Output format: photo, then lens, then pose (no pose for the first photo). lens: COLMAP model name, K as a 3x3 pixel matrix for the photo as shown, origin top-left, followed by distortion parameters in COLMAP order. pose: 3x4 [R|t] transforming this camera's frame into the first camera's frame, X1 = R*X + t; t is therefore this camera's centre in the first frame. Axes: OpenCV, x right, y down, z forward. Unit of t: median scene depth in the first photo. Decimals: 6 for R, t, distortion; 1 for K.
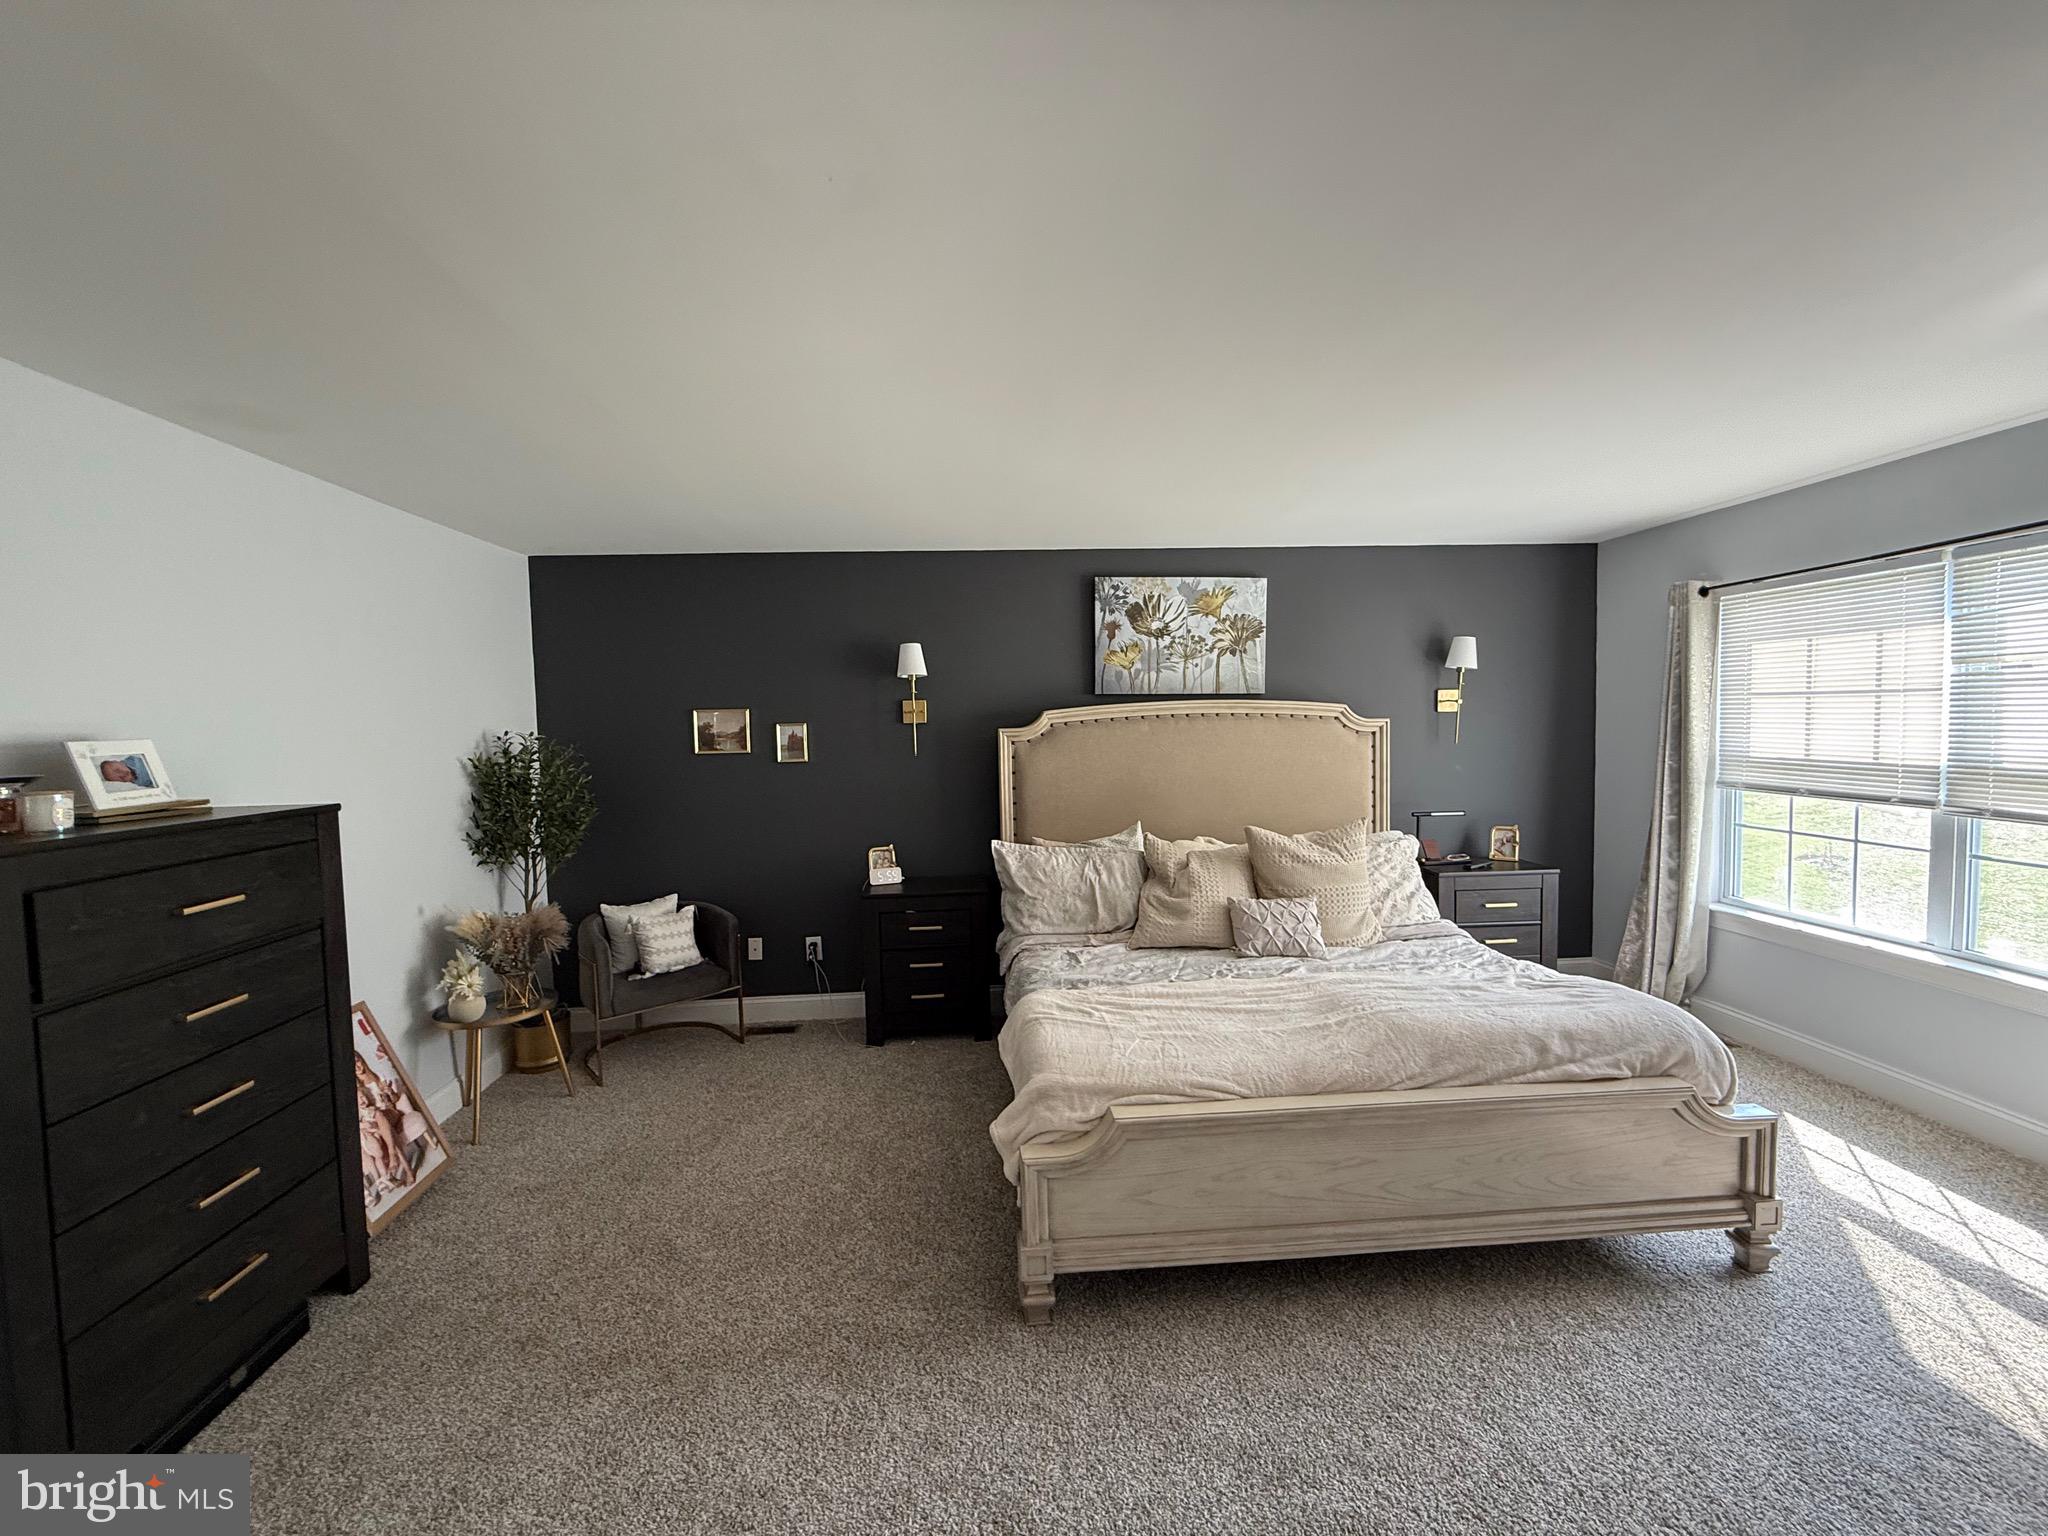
lens RADIAL K [[821.3, 0, 1017.5], [0, 821.3, 764.3], [0, 0, 1]] dist [0.000604, -0.000813]
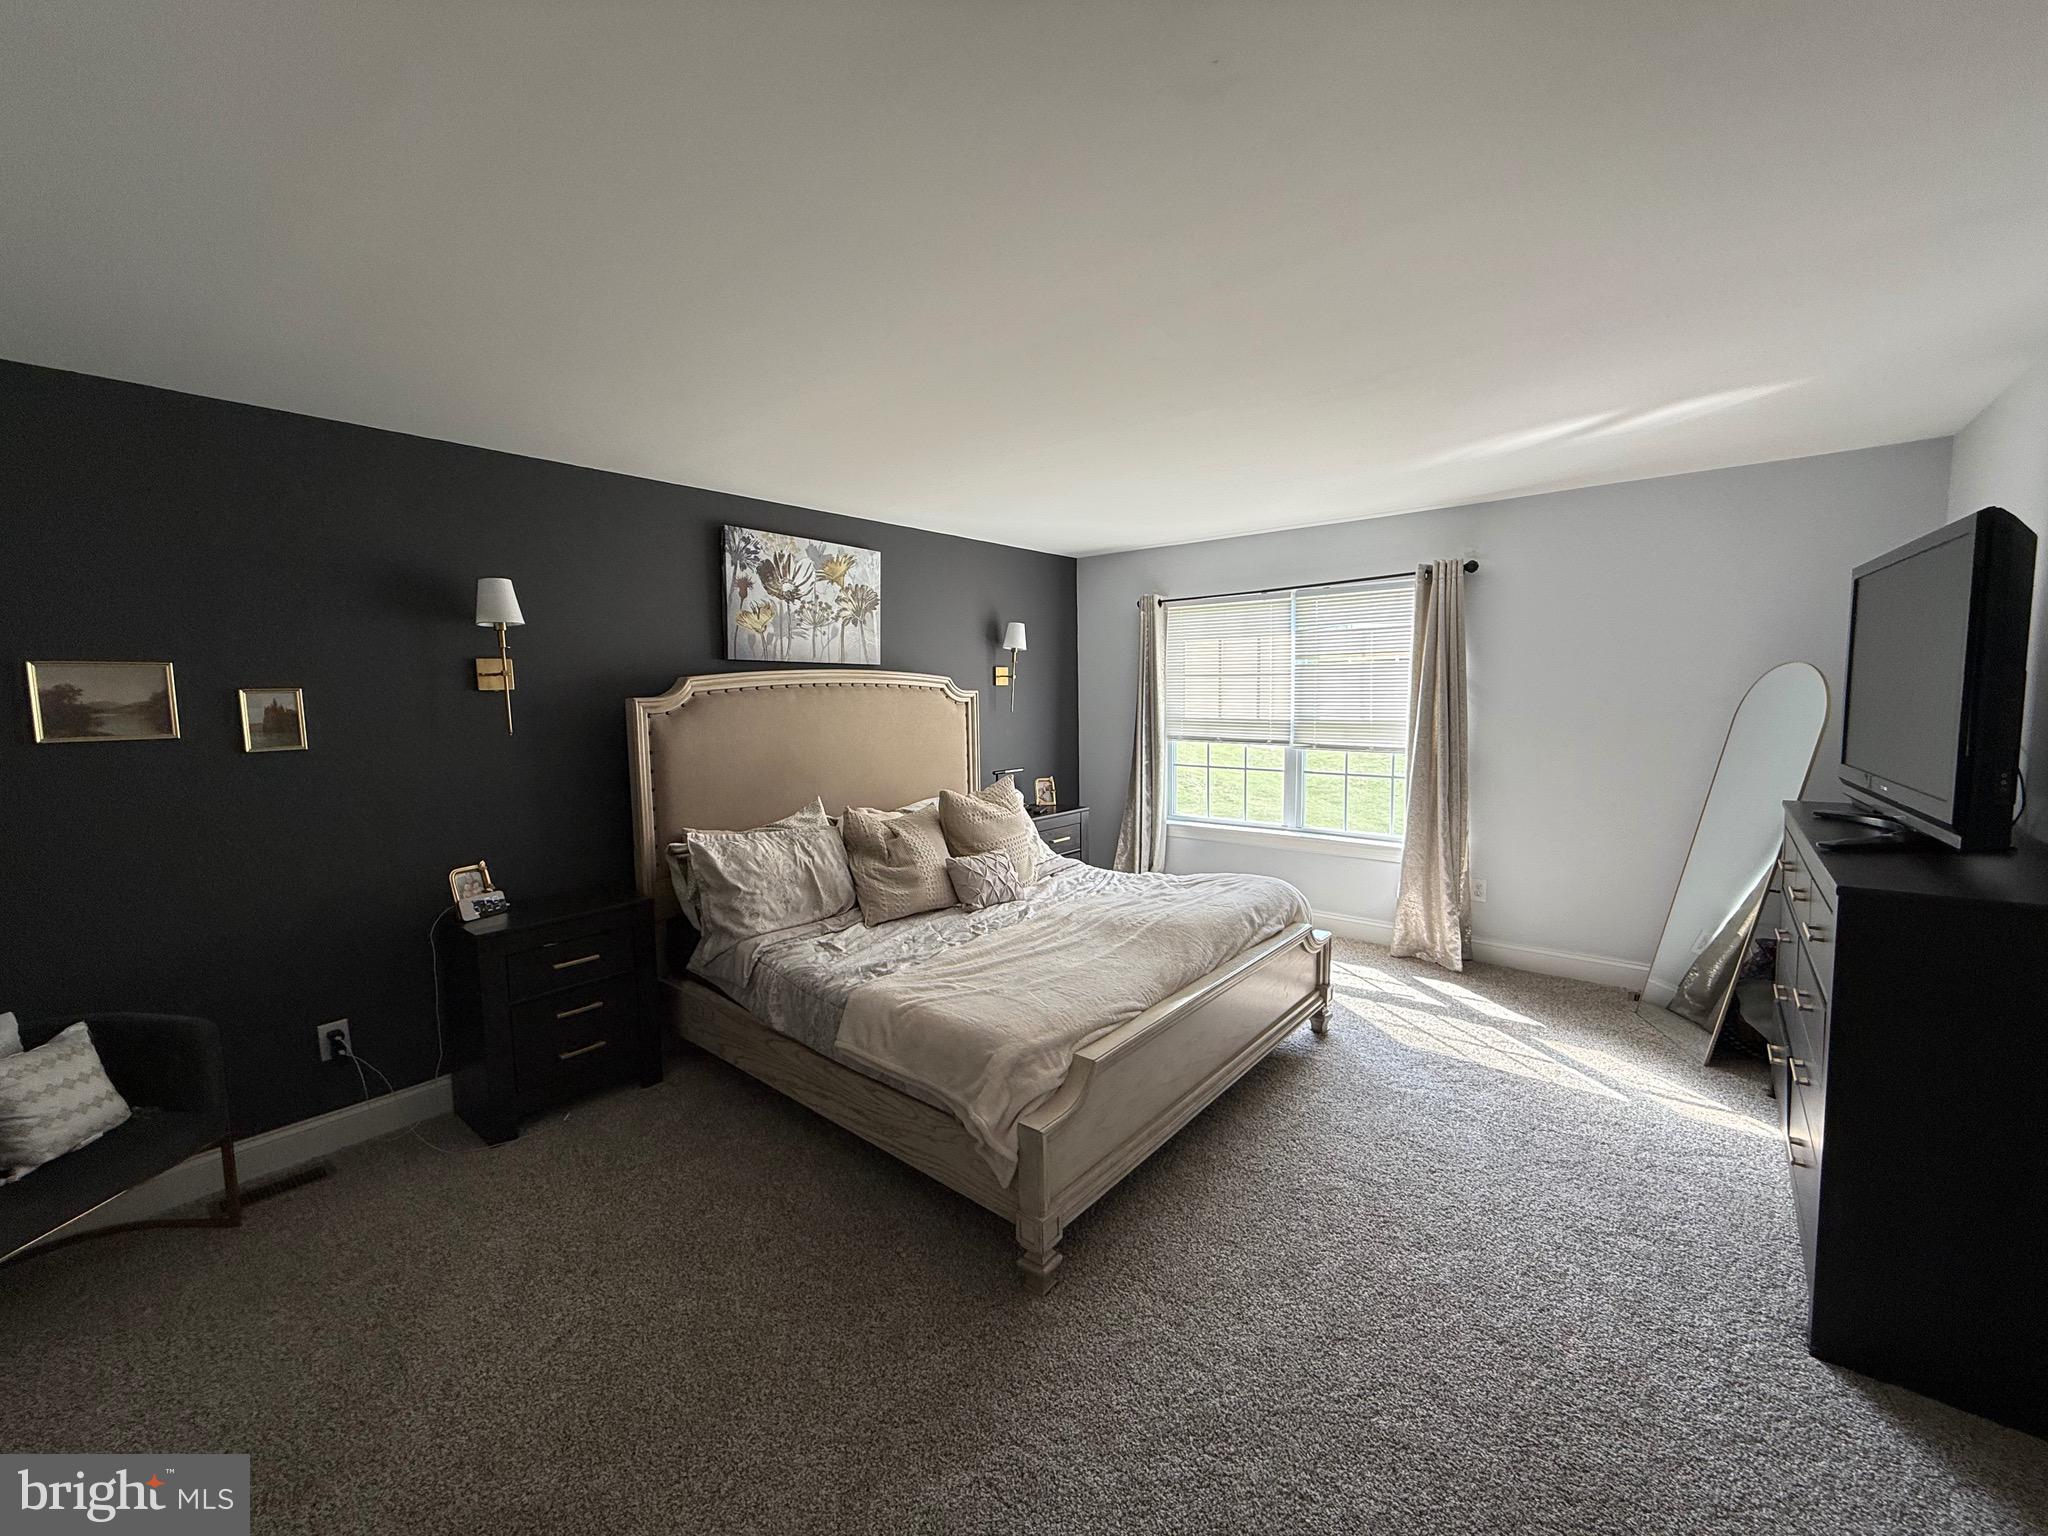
lens RADIAL K [[821.3, 0, 1021.1], [0, 821.3, 766.0], [0, 0, 1]] dist [0.000604, -0.000813]
pose [[0.685773, -0.056650, 0.725607, -0.376908], [0.037874, 0.998393, 0.042152, 0.003850], [-0.726829, -0.001425, 0.686817, 0.189435]]
